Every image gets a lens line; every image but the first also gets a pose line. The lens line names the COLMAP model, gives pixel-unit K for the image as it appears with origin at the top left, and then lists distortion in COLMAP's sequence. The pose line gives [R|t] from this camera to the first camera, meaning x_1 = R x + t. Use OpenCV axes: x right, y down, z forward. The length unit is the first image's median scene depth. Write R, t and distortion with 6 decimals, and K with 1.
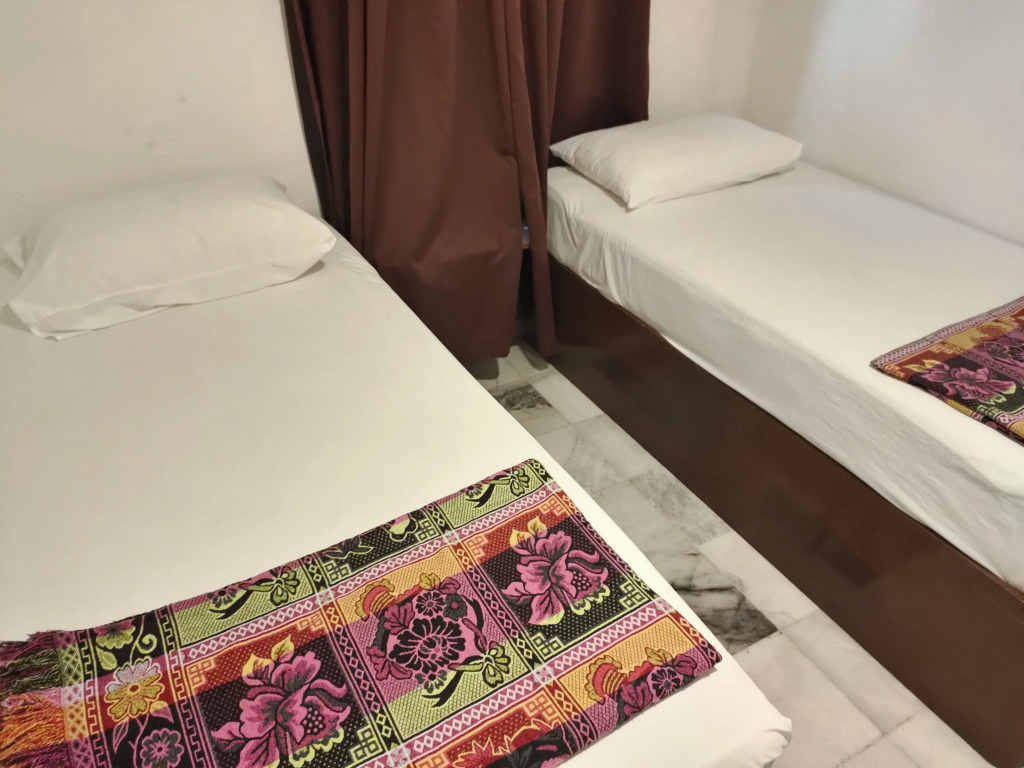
lens RADIAL K [[775.3, 0, 524.4], [0, 775.3, 394.9], [0, 0, 1]] dist [0.057245, -0.088365]
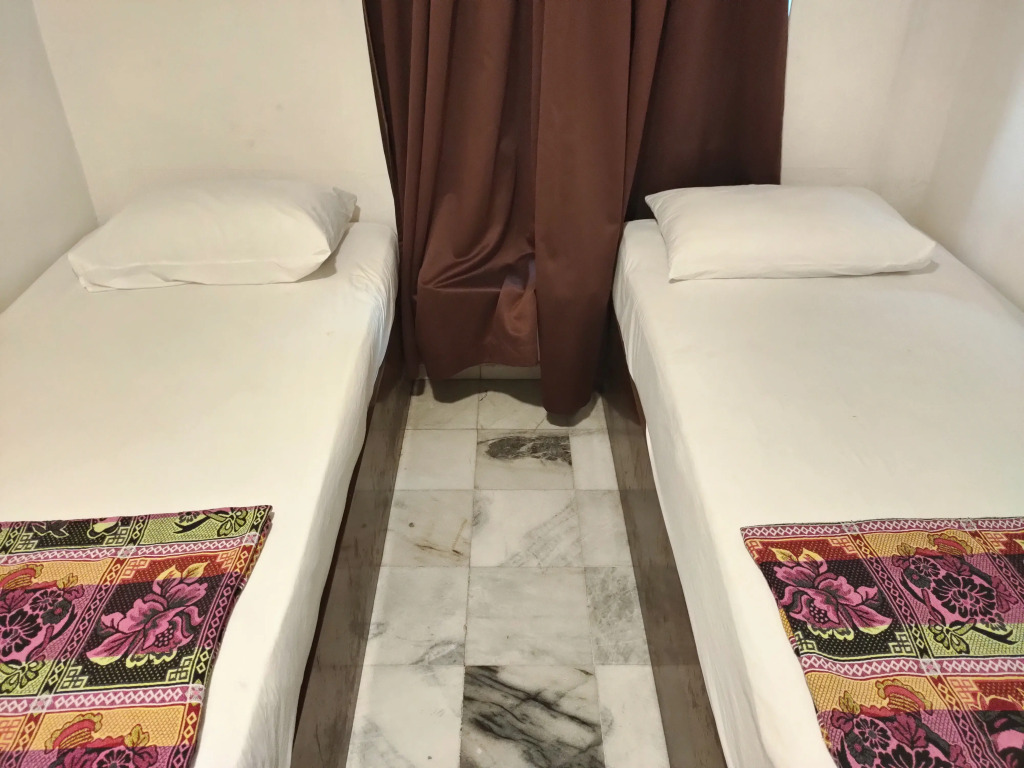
lens RADIAL K [[775.3, 0, 513.5], [0, 775.3, 389.4], [0, 0, 1]] dist [0.057245, -0.088365]
pose [[0.870859, 0.259205, -0.417634, 0.718810], [-0.264211, 0.963321, 0.046947, -0.207845], [0.414485, 0.069459, 0.907402, 0.230347]]
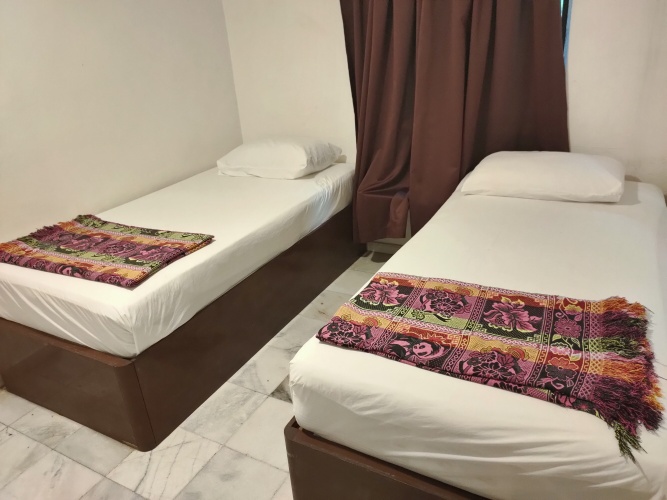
lens RADIAL K [[505.0, 0, 334.2], [0, 505.0, 256.7], [0, 0, 1]] dist [0.057245, -0.088365]
pose [[0.521048, 0.304939, -0.797196, 1.671686], [-0.417062, 0.905867, 0.073915, -0.152313], [0.744694, 0.293967, 0.599179, 0.358712]]
